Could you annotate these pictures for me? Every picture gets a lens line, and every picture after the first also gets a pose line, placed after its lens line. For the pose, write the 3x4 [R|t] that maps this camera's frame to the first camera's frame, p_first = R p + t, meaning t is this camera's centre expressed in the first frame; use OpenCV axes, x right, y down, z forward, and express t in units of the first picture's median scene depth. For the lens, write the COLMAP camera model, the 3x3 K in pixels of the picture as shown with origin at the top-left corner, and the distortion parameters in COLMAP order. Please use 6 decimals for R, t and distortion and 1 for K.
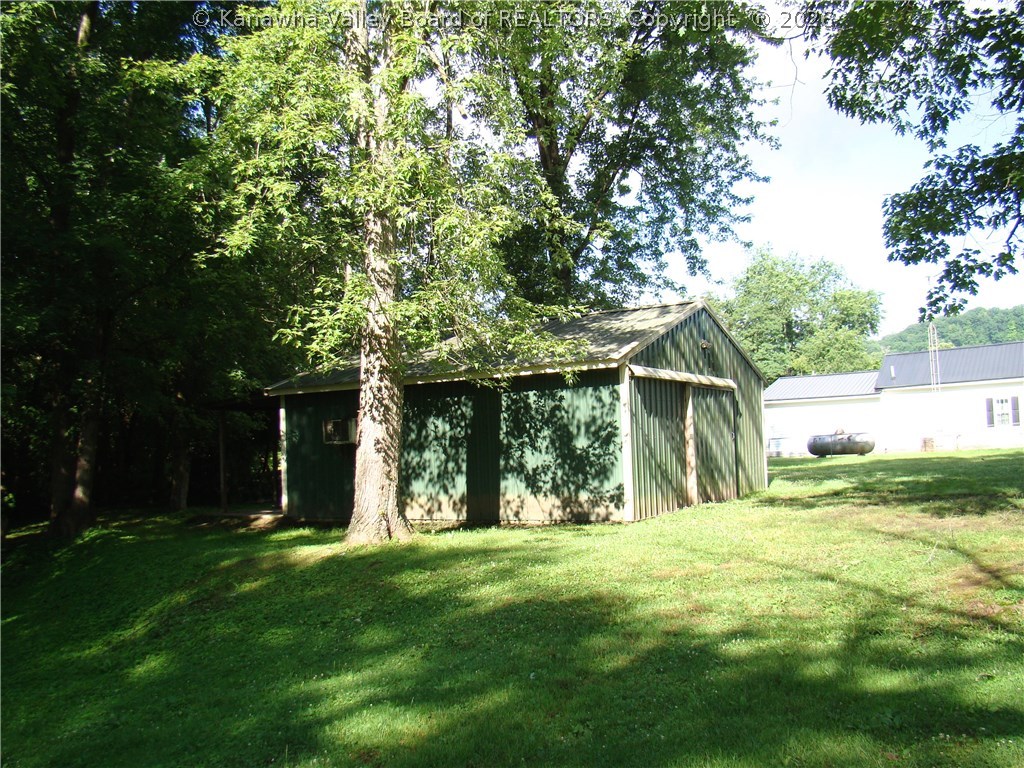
lens RADIAL K [[1144.9, 0, 509.1], [0, 1144.9, 383.9], [0, 0, 1]] dist [-0.005422, 0.000000]
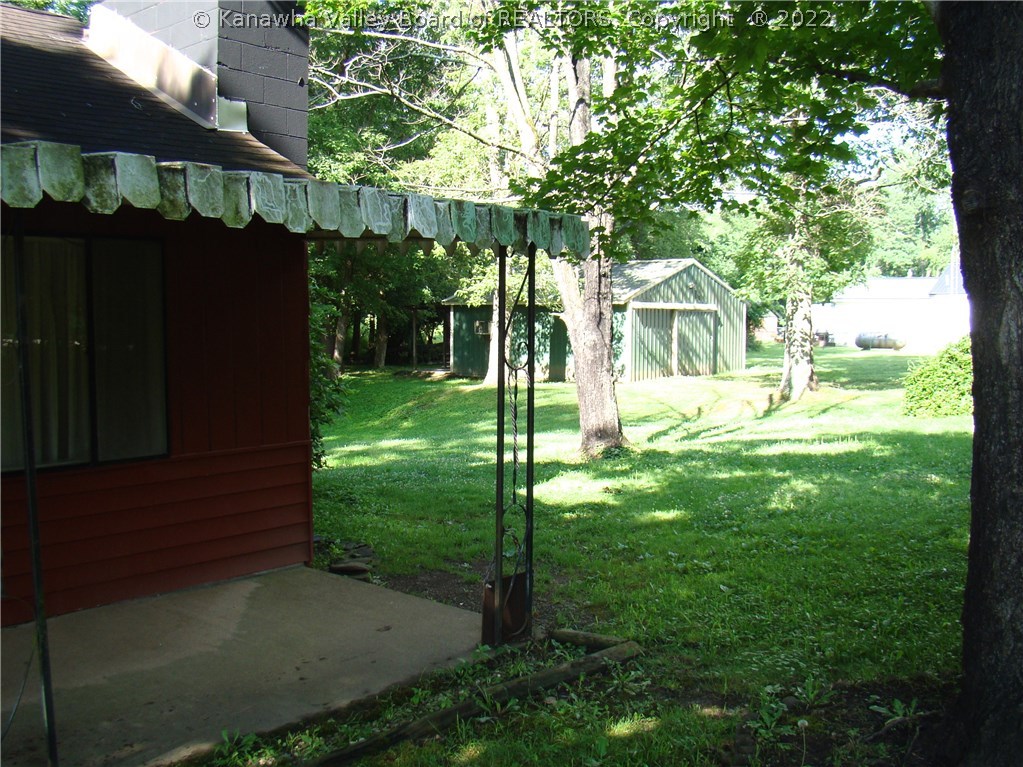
lens RADIAL K [[1143.8, 0, 513.4], [0, 1143.8, 384.0], [0, 0, 1]] dist [-0.005422, 0.000000]
pose [[0.992316, 0.045299, -0.115138, 0.116035], [-0.032279, 0.993123, 0.112538, -0.076569], [0.119444, -0.107957, 0.986954, -0.822268]]
